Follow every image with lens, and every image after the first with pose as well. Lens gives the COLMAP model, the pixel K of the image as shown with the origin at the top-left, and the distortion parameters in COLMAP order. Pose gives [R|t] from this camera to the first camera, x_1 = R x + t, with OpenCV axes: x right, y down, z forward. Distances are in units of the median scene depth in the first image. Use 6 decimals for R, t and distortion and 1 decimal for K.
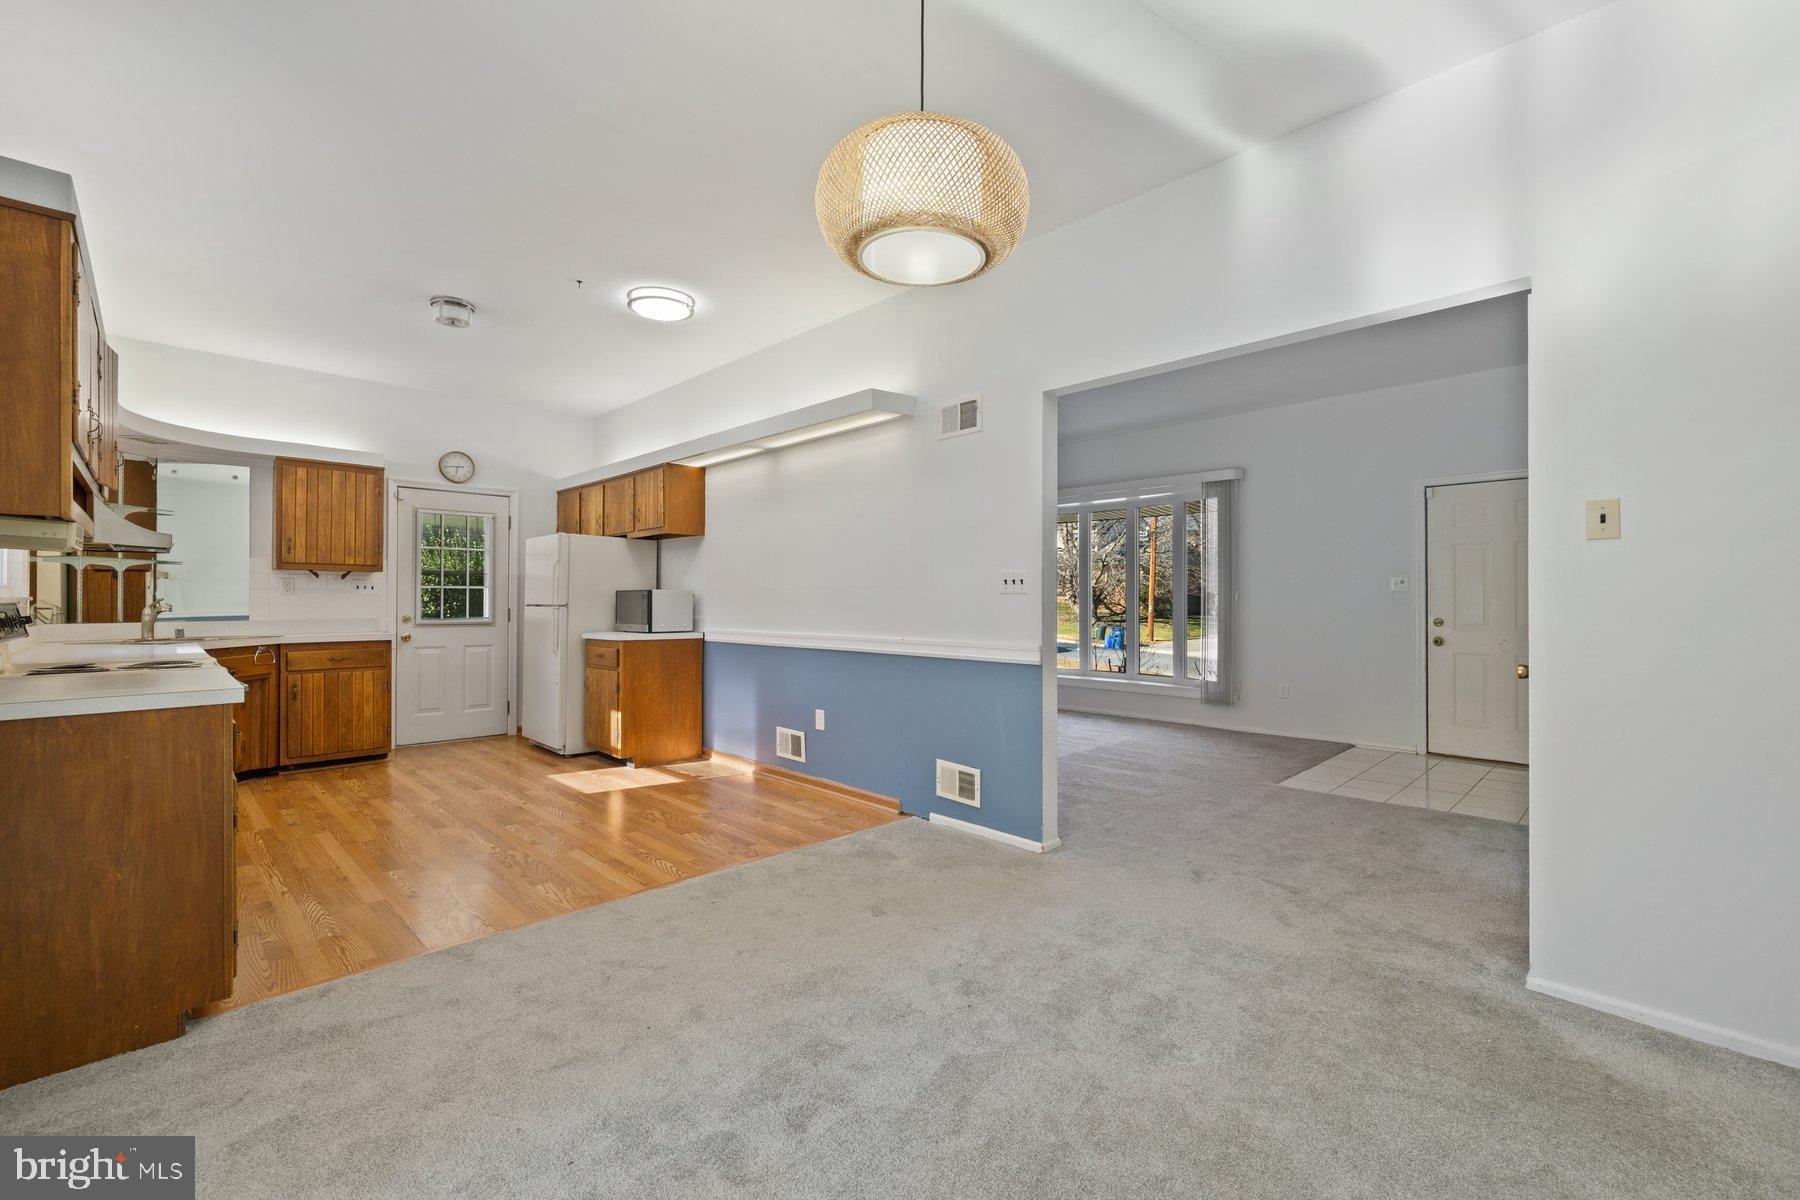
lens RADIAL K [[753.3, 0, 900.0], [0, 753.3, 600.0], [0, 0, 1]] dist [-0.001848, 0.000162]
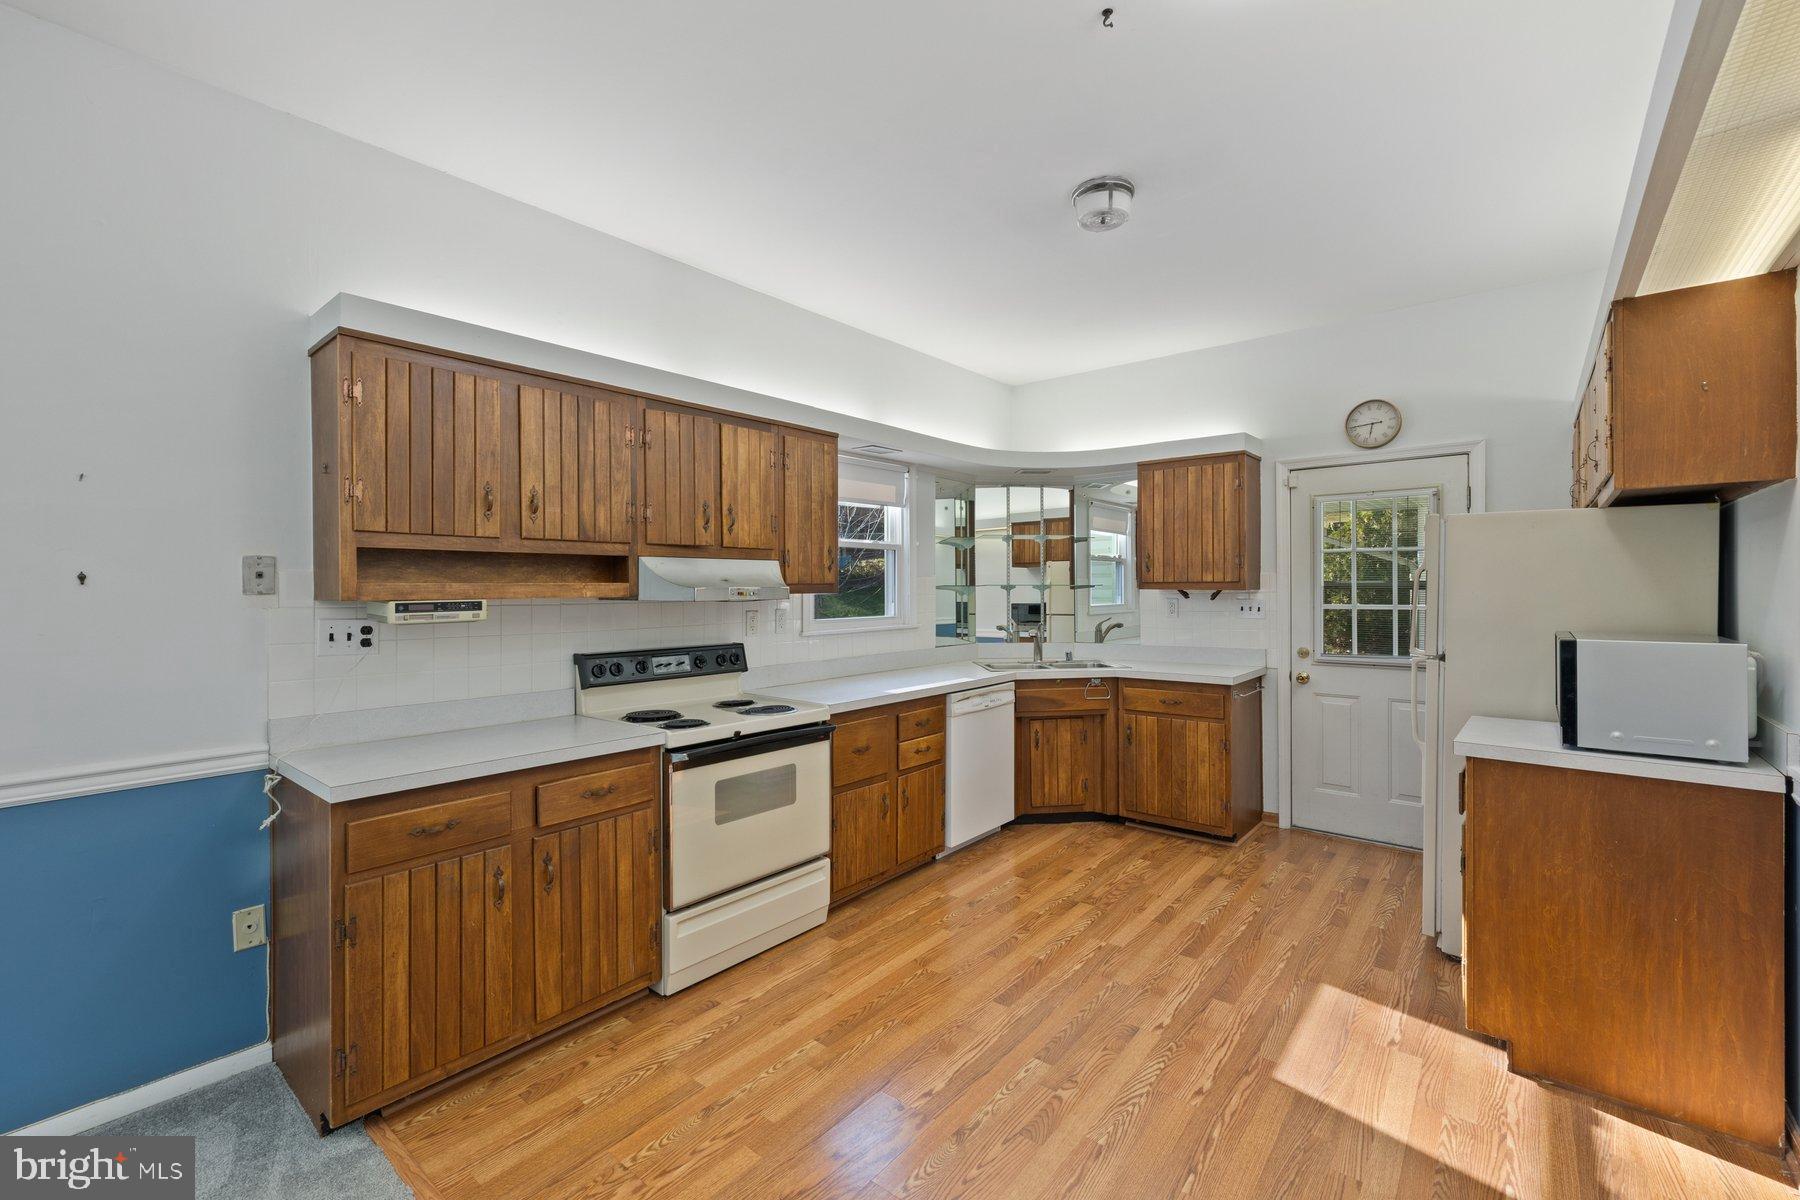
lens RADIAL K [[755.9, 0, 896.1], [0, 755.9, 589.3], [0, 0, 1]] dist [0.000307, 0.000092]
pose [[0.092243, -0.002530, -0.995733, 0.029607], [0.009652, 0.999952, -0.001647, -0.041435], [0.995690, -0.009459, 0.092263, 0.600429]]
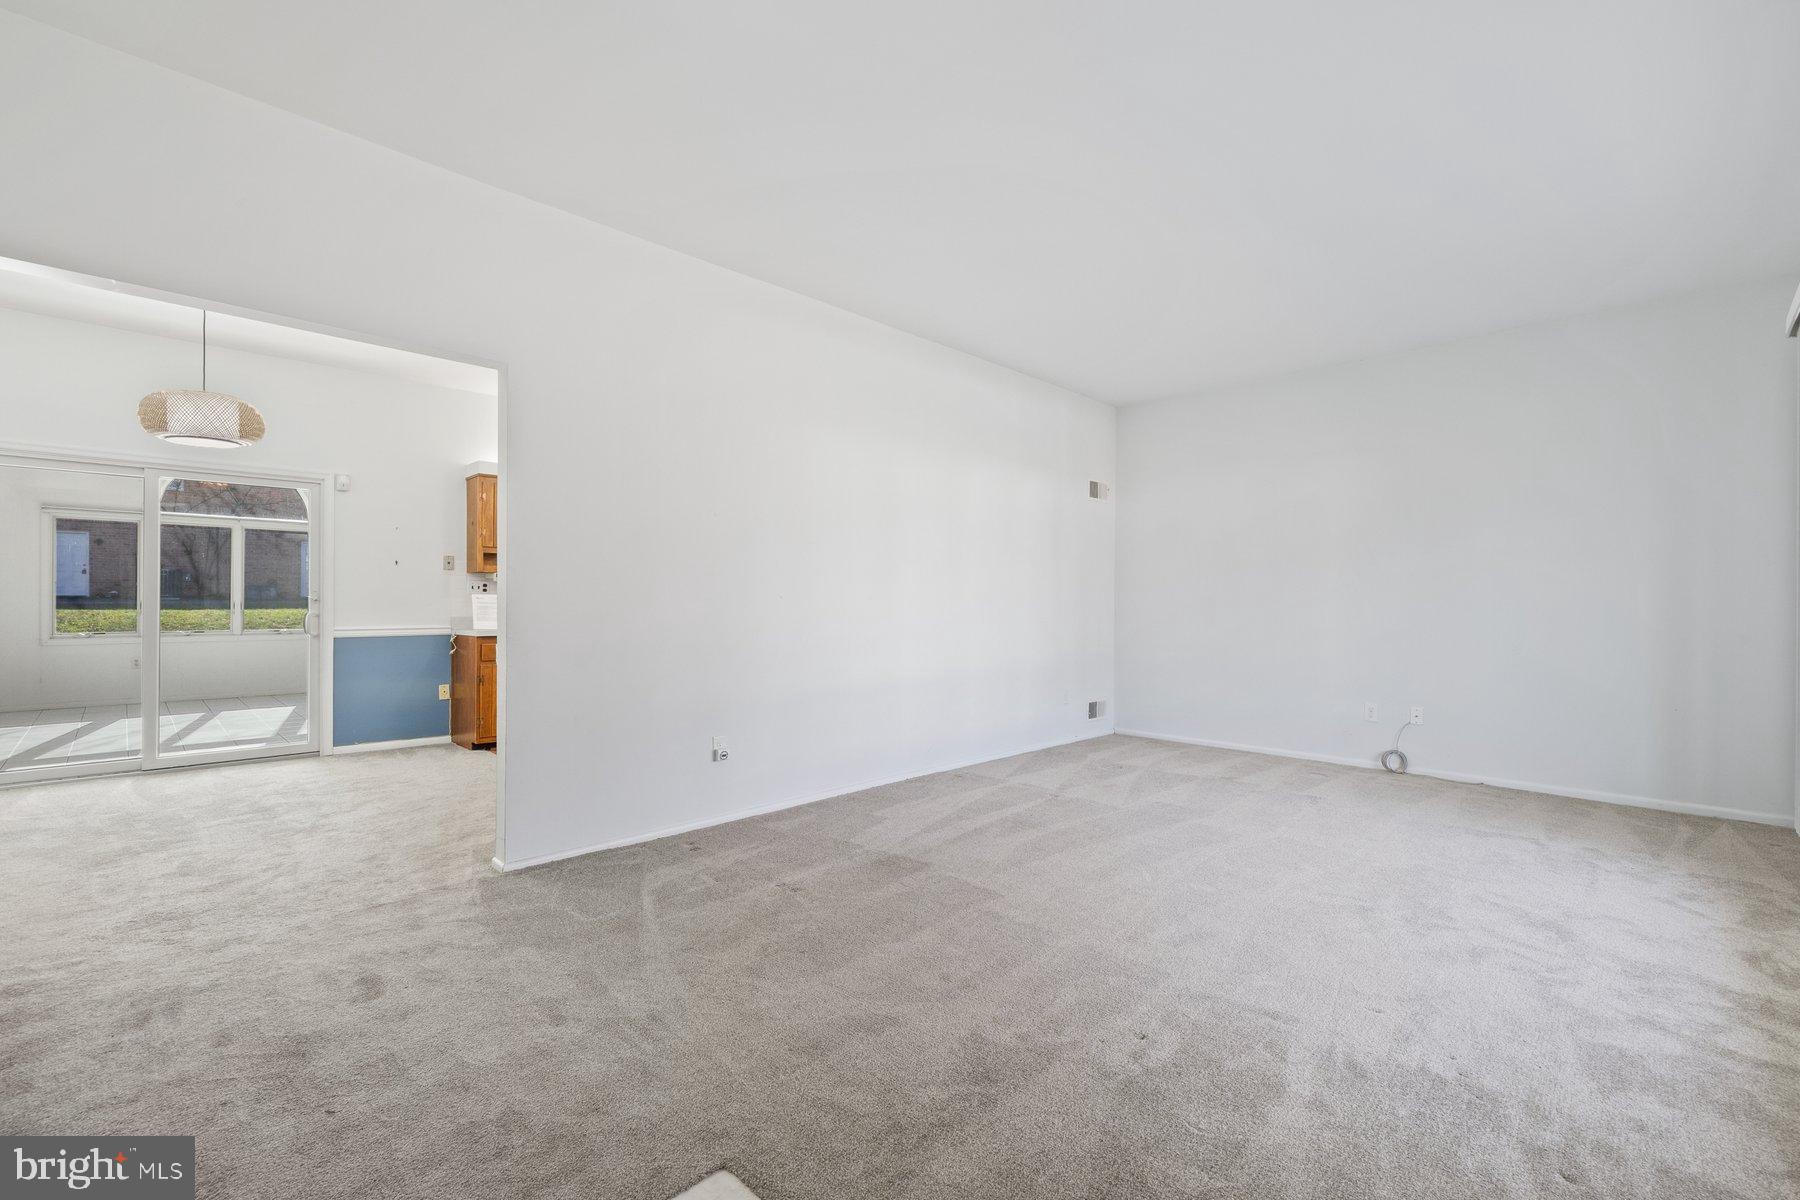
lens RADIAL K [[759.6, 0, 901.2], [0, 759.6, 600.1], [0, 0, 1]] dist [0.002364, 0.000397]
pose [[0.005901, -0.004833, -0.999971, 0.712126], [0.000797, 0.999988, -0.004828, 0.007520], [0.999982, -0.000768, 0.005905, 0.953712]]
